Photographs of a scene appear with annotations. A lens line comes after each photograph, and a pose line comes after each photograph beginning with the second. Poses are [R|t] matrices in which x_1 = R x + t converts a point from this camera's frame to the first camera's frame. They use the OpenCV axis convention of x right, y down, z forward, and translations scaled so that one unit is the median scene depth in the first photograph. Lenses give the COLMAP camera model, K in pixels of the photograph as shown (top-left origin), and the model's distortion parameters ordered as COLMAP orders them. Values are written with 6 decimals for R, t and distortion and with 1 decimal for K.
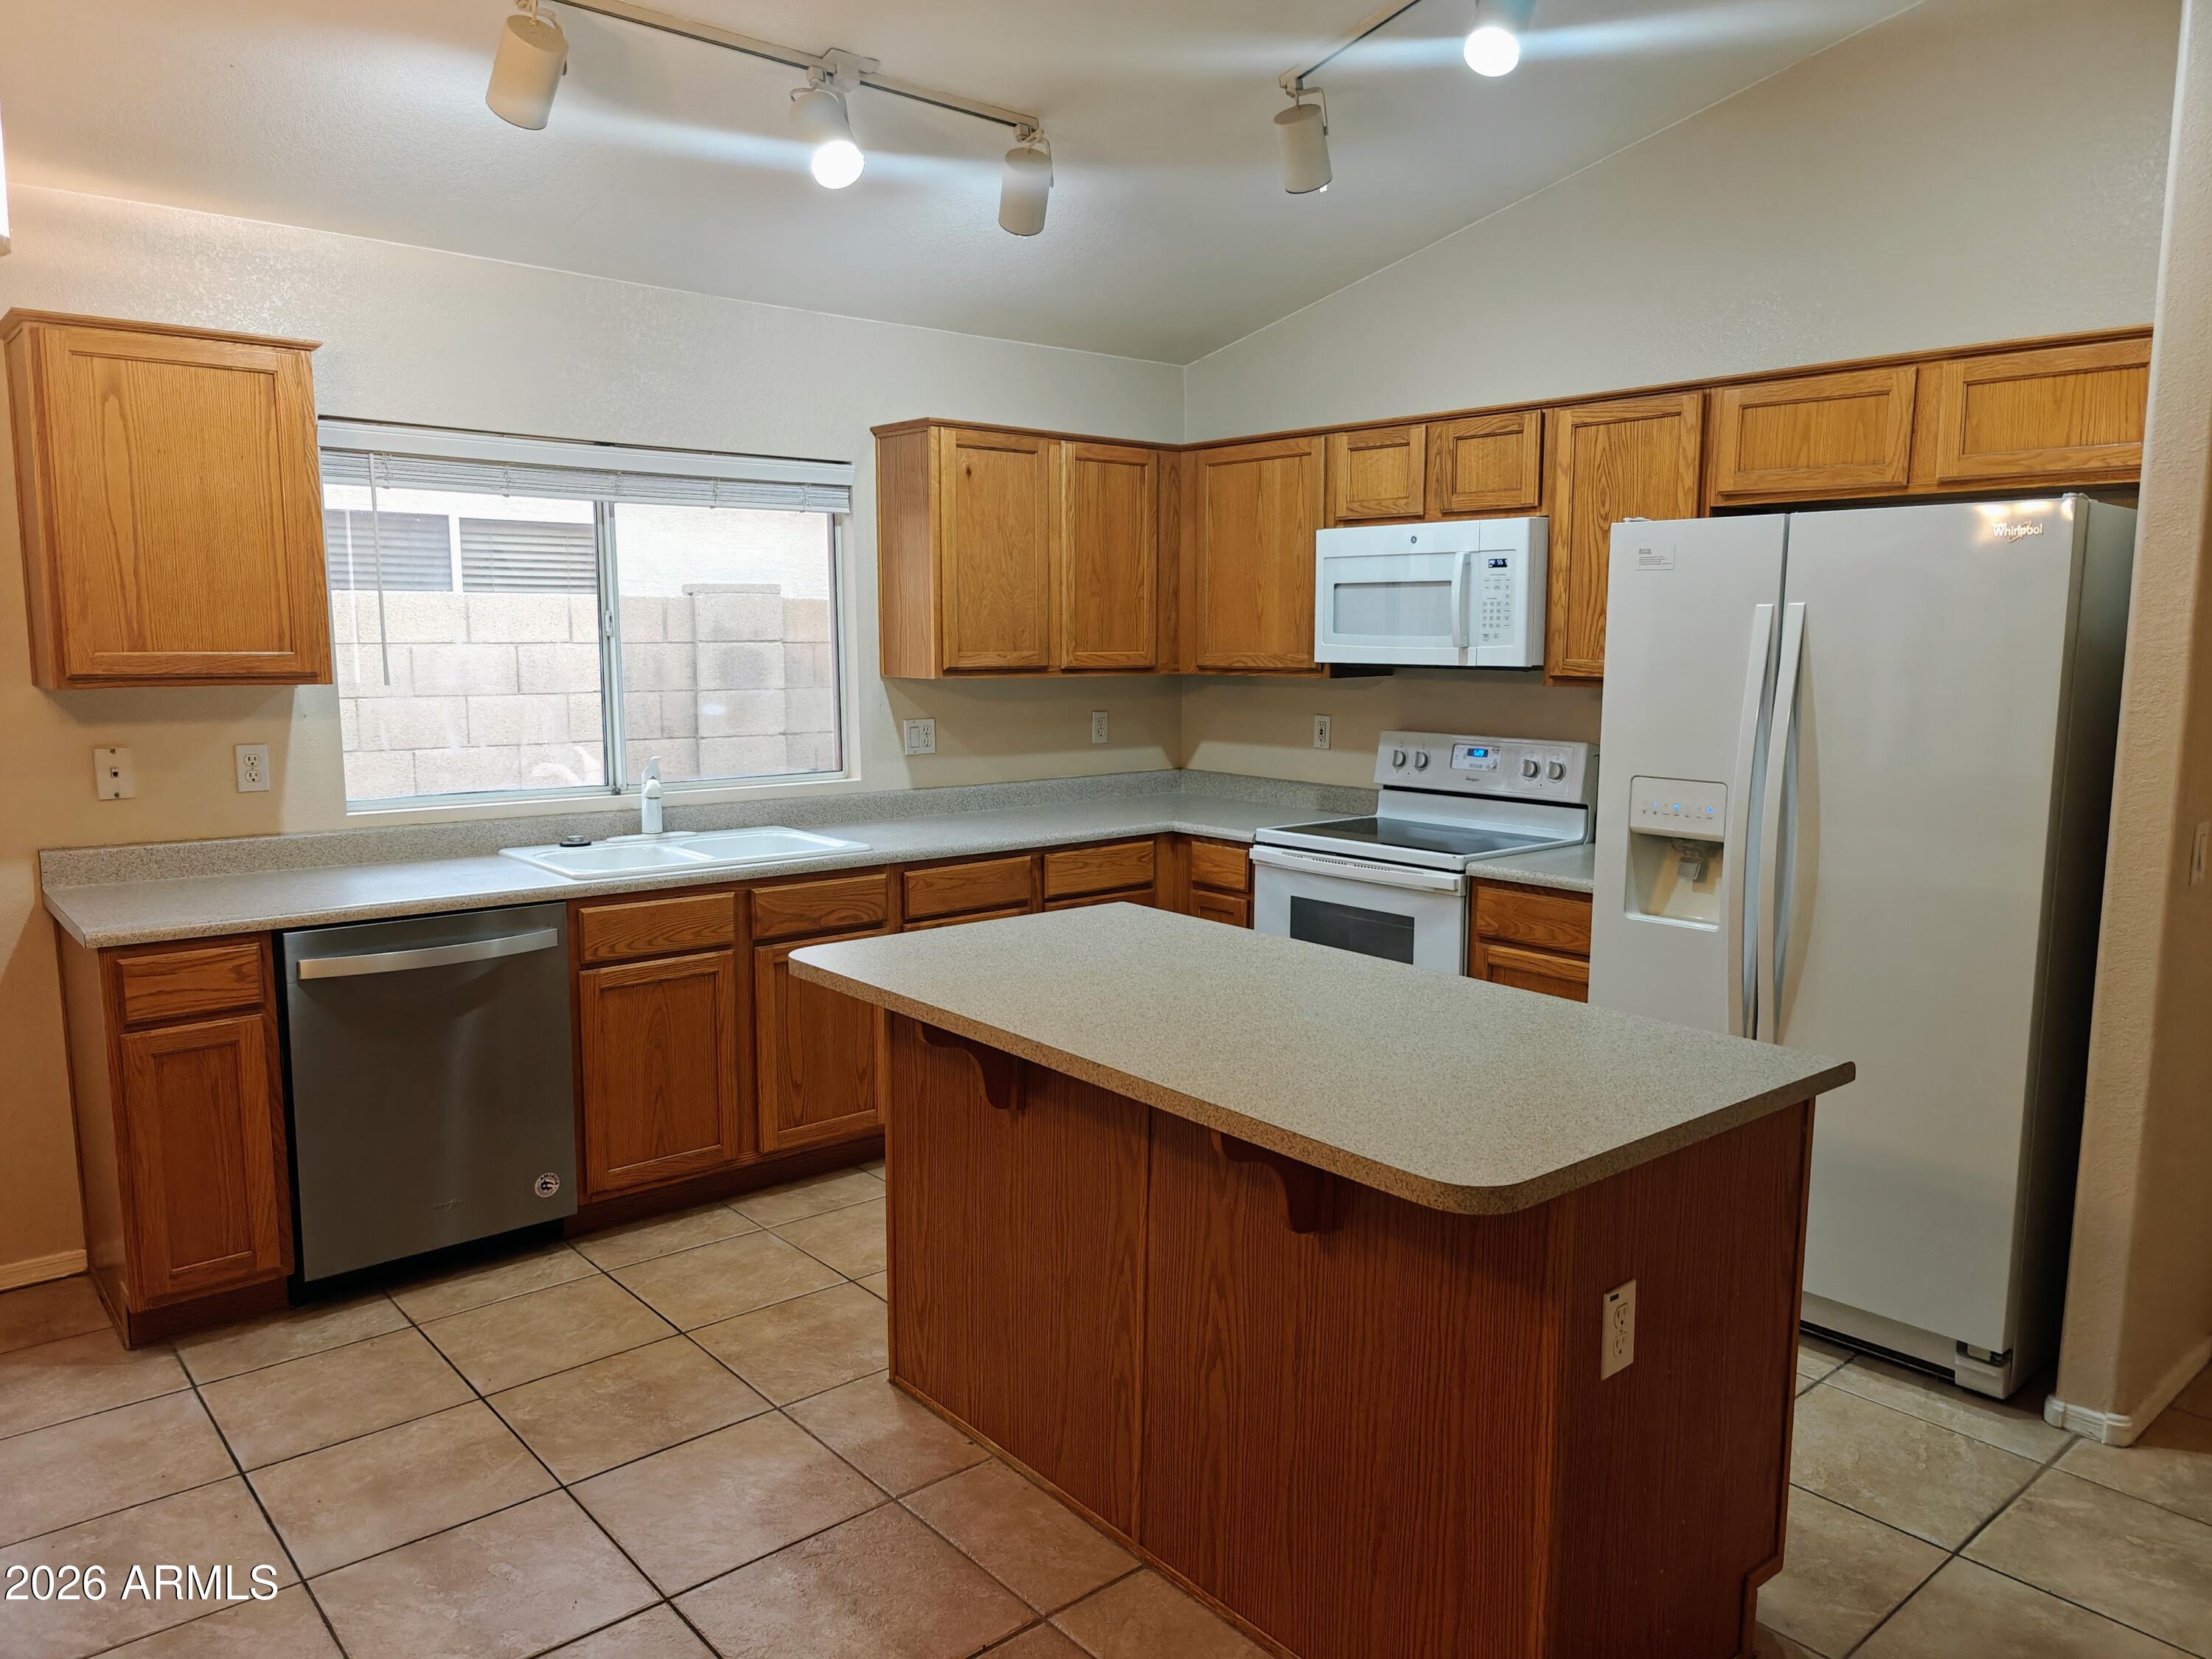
lens RADIAL K [[1508.1, 0, 1122.1], [0, 1508.1, 842.6], [0, 0, 1]] dist [-0.000287, -0.012595]
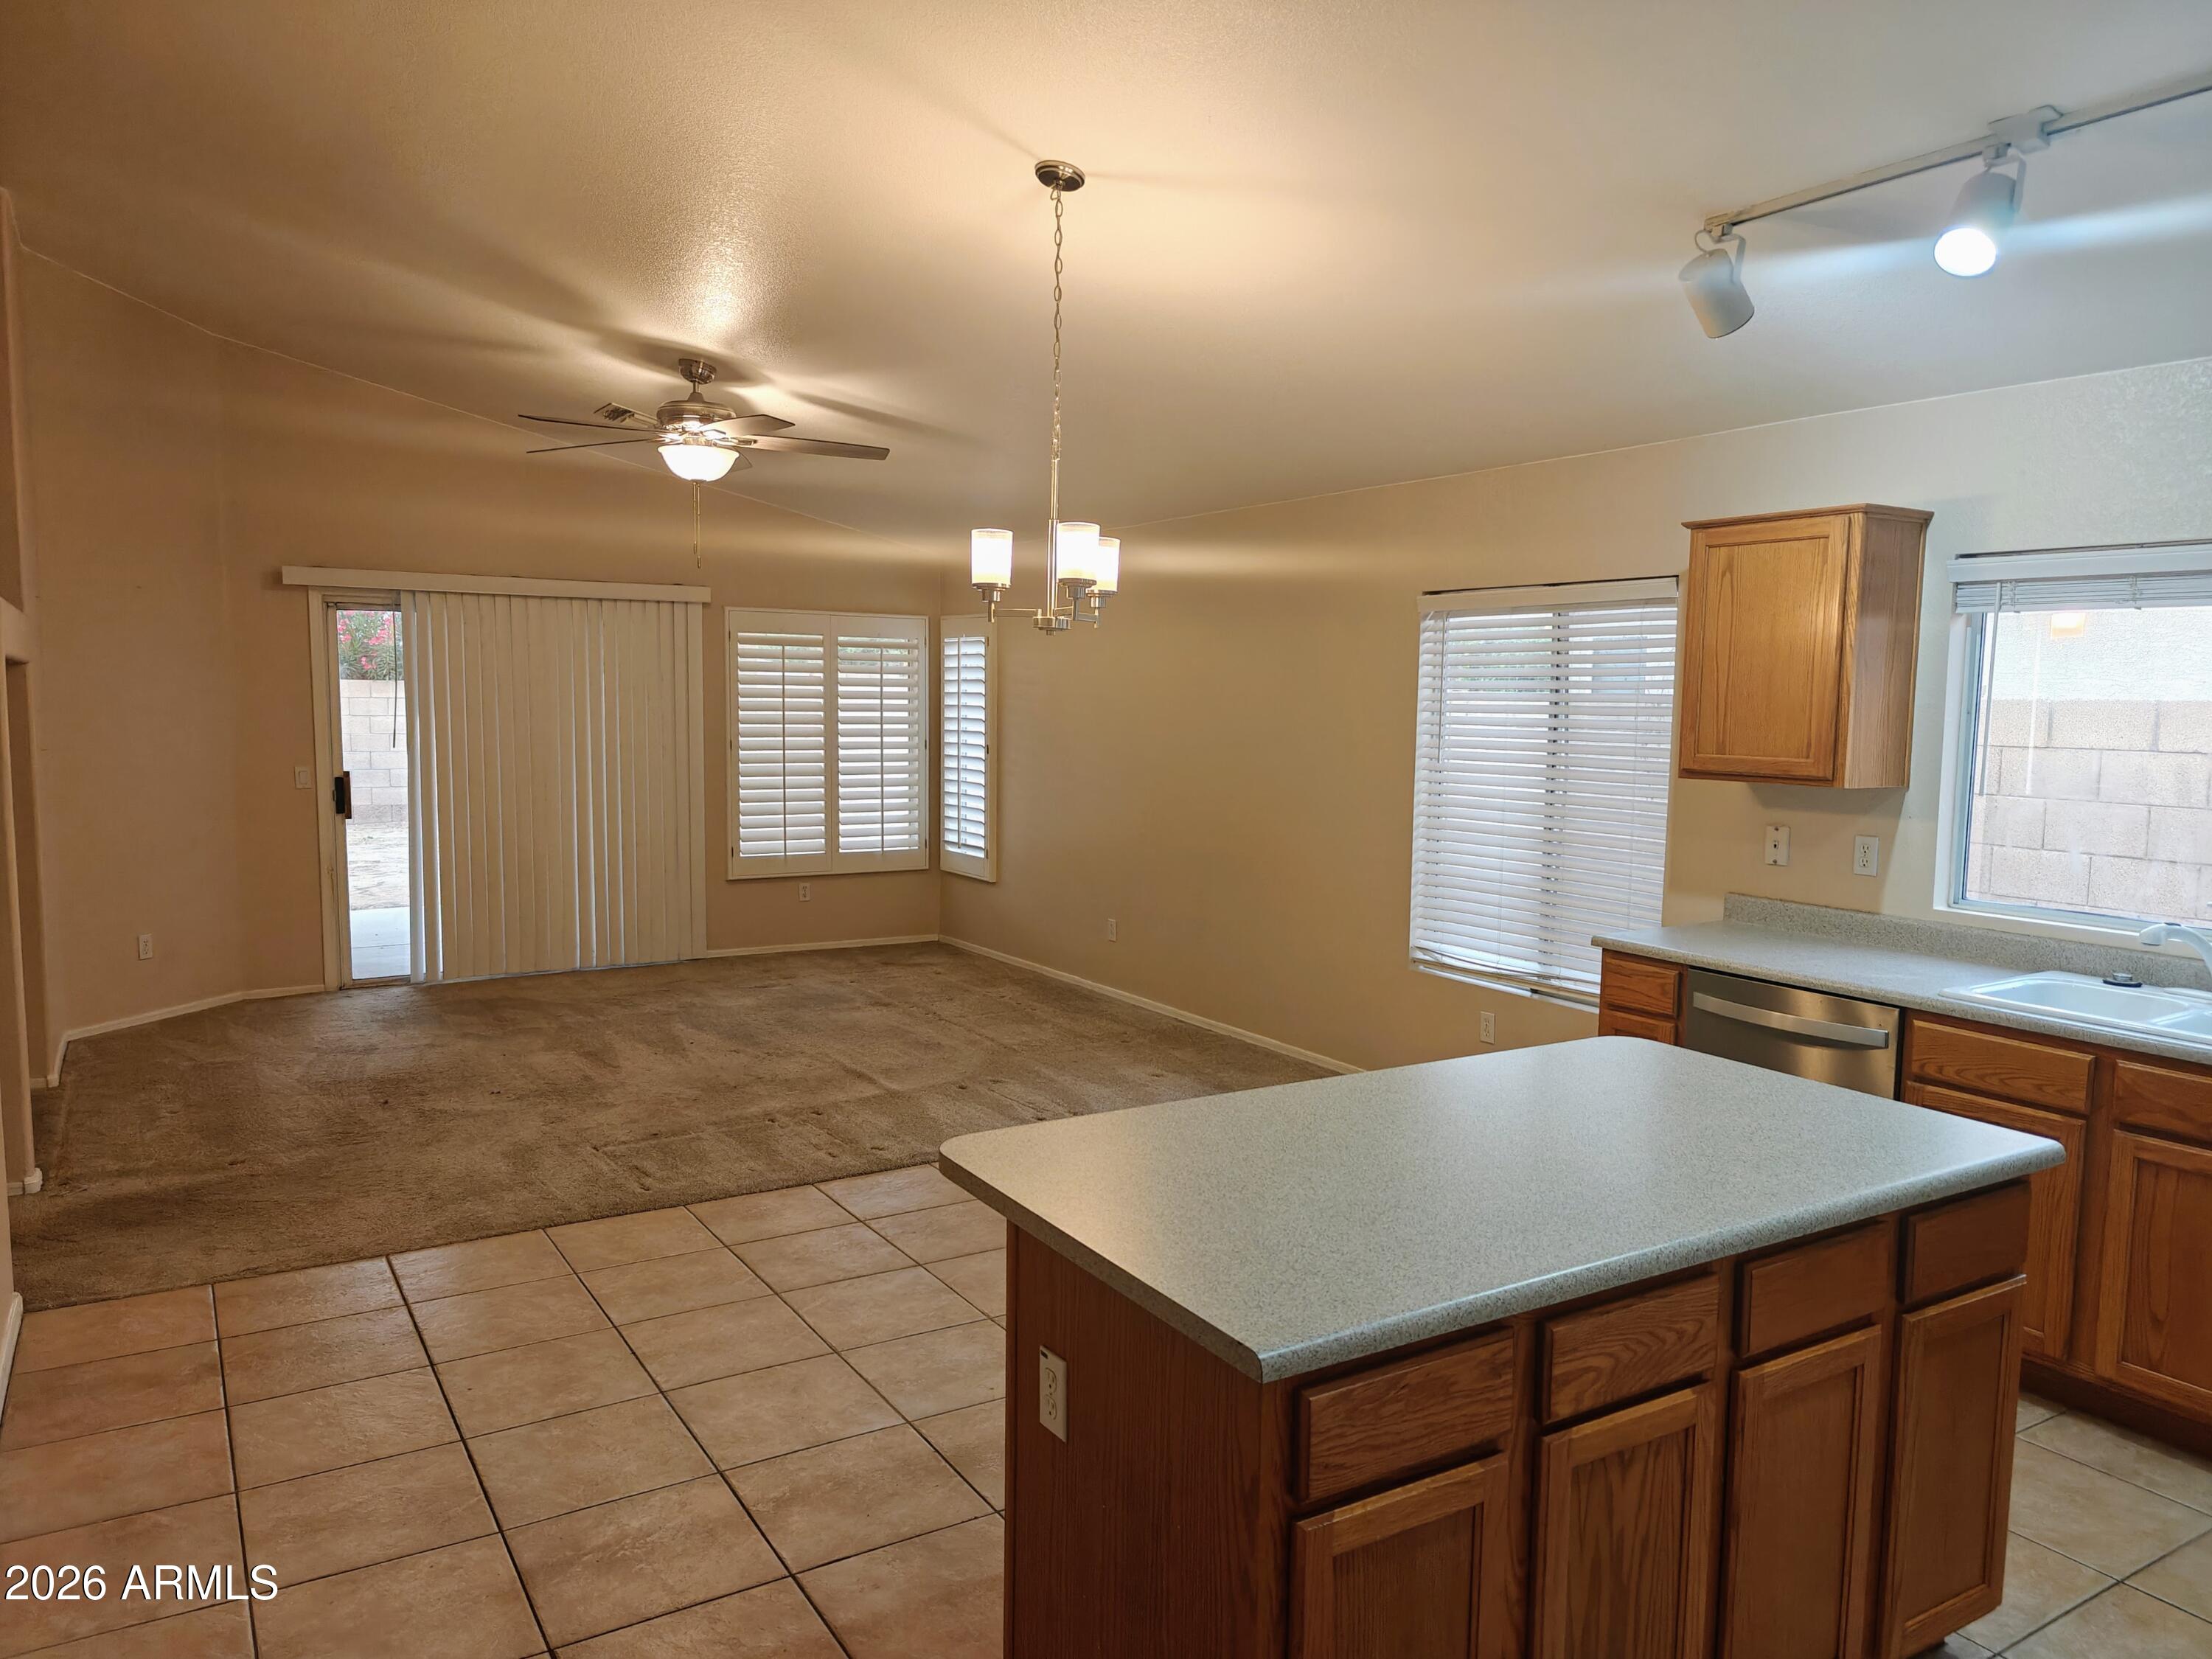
lens RADIAL K [[1508.1, 0, 1112.4], [0, 1508.1, 846.2], [0, 0, 1]] dist [-0.000287, -0.012595]
pose [[-0.155730, 0.090690, -0.983628, 0.631485], [-0.152209, 0.981681, 0.114609, -0.093195], [0.976002, 0.167565, -0.139074, 0.523723]]
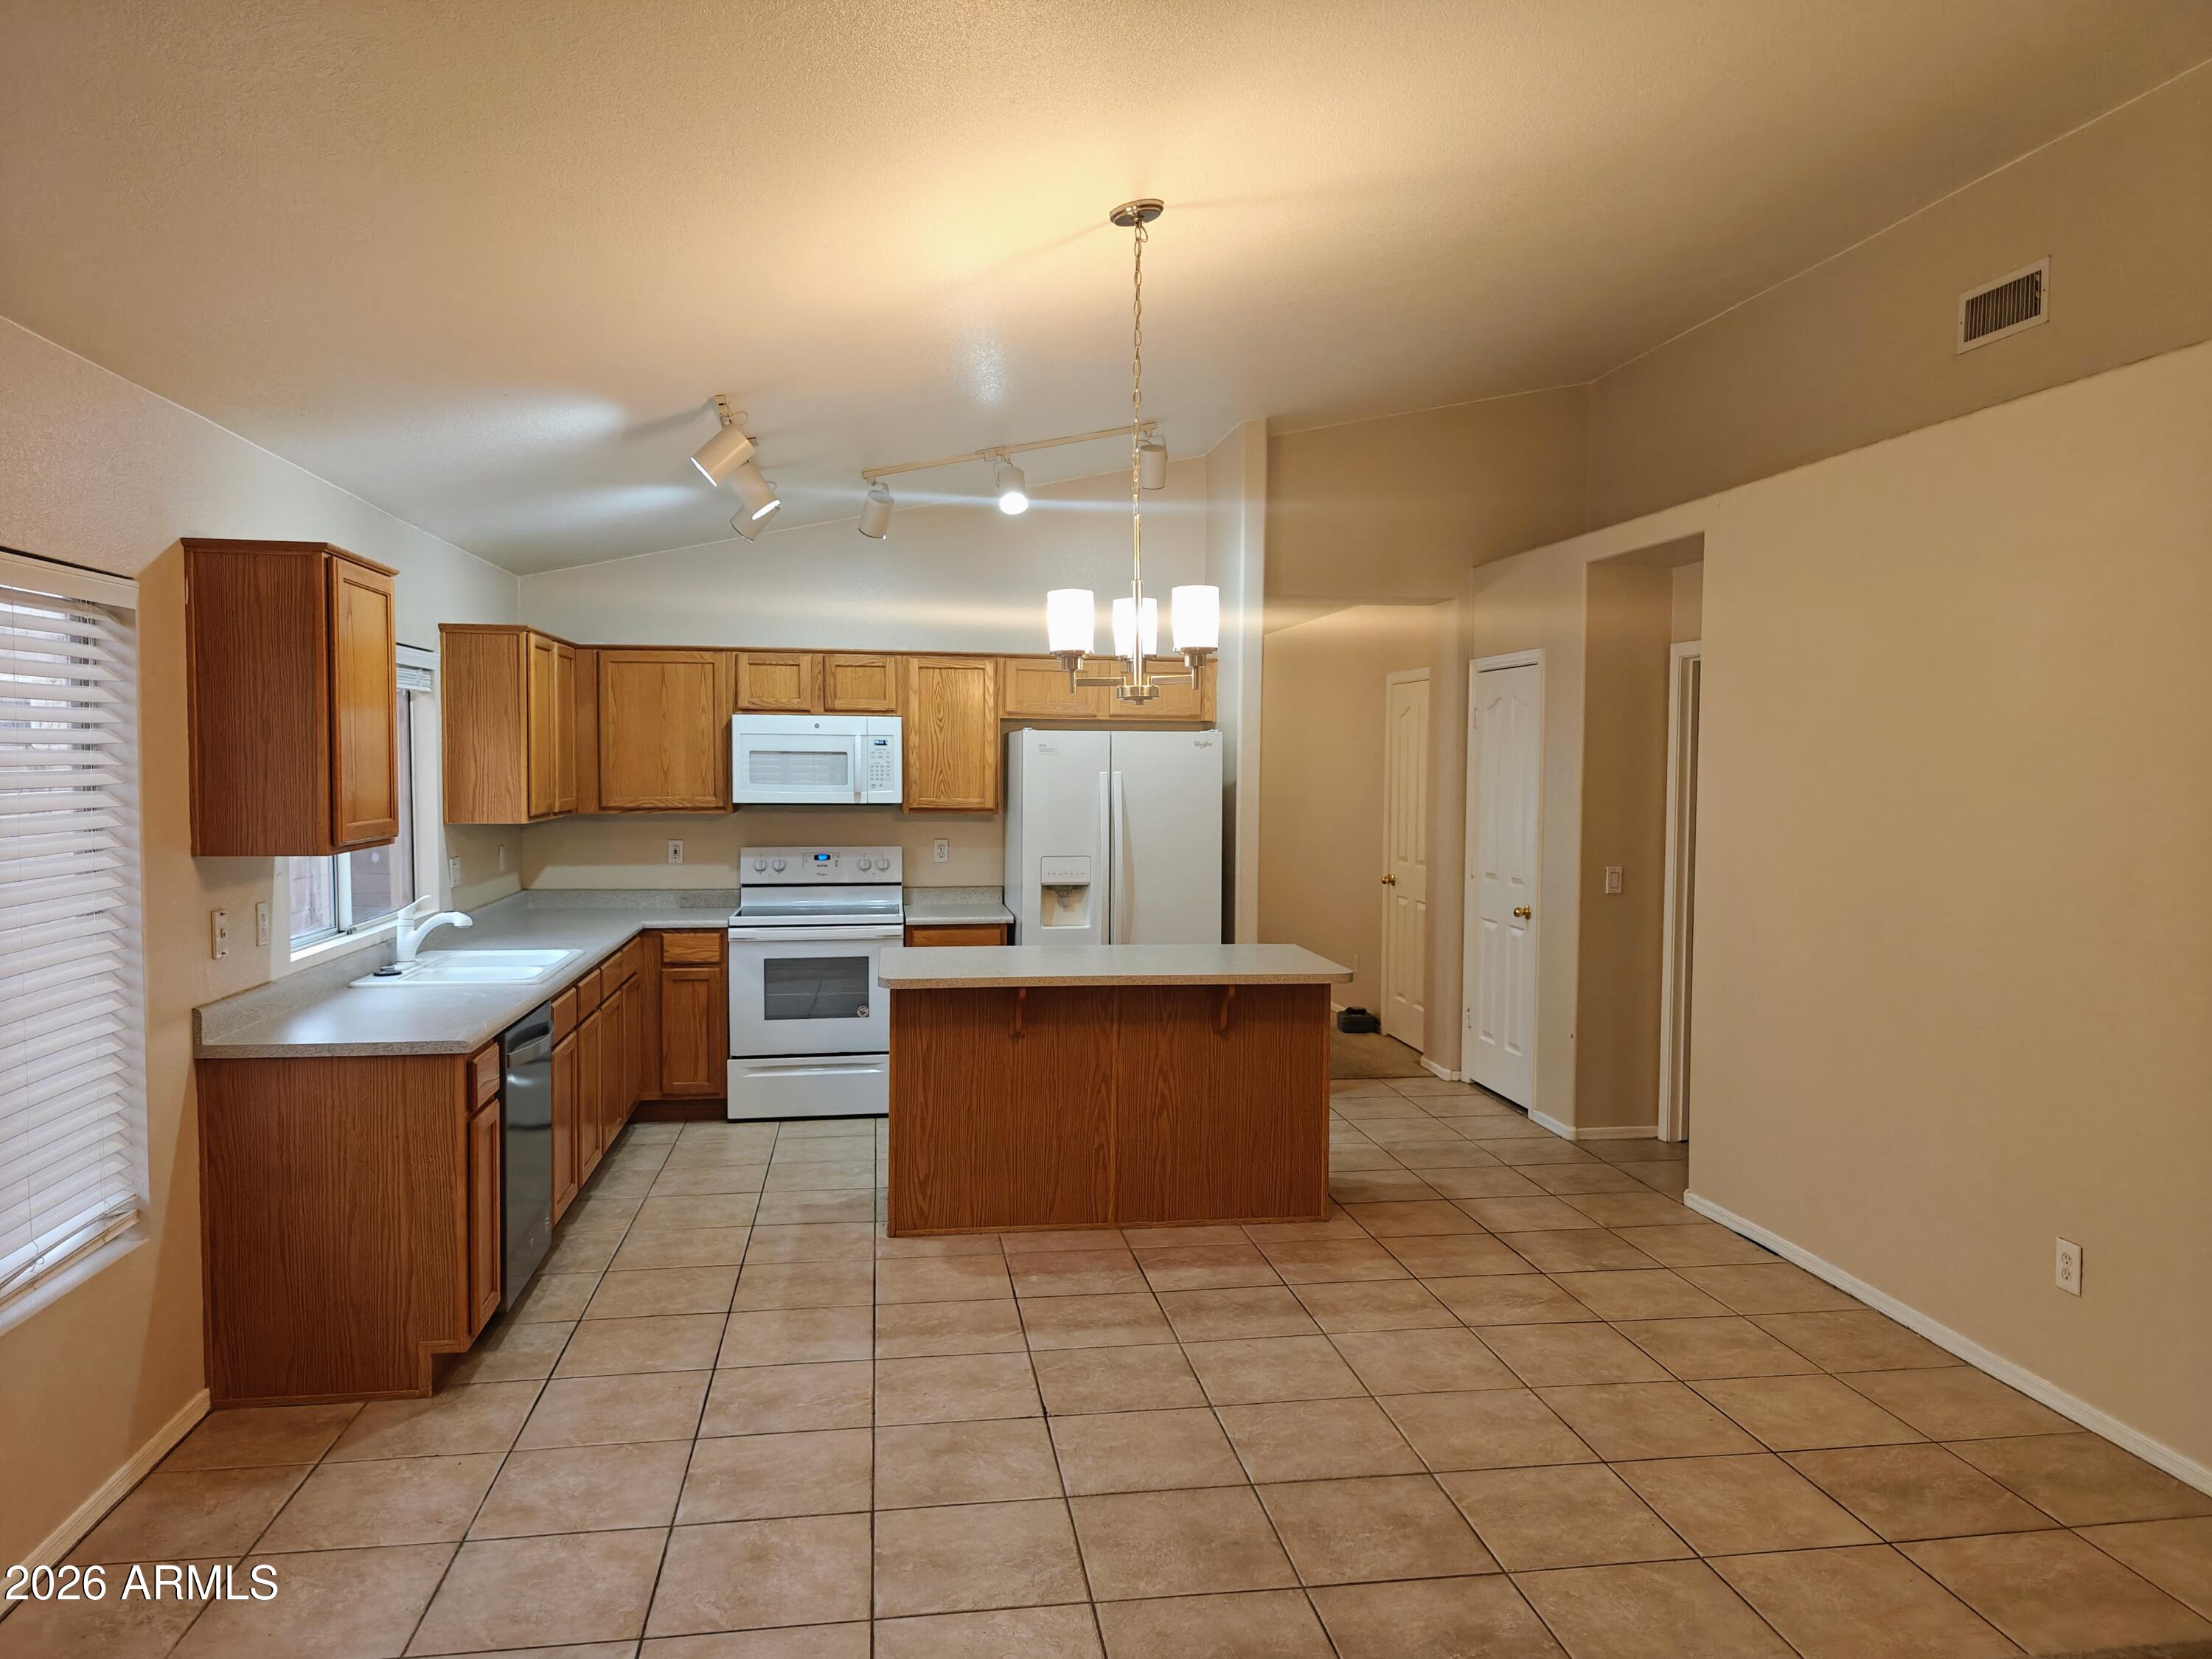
lens RADIAL K [[1508.1, 0, 1103.9], [0, 1508.1, 816.1], [0, 0, 1]] dist [-0.000287, -0.012595]
pose [[0.544263, -0.033225, 0.838256, -1.059431], [0.113378, 0.992961, -0.034257, -0.017436], [-0.831218, 0.113685, 0.544199, -0.122880]]
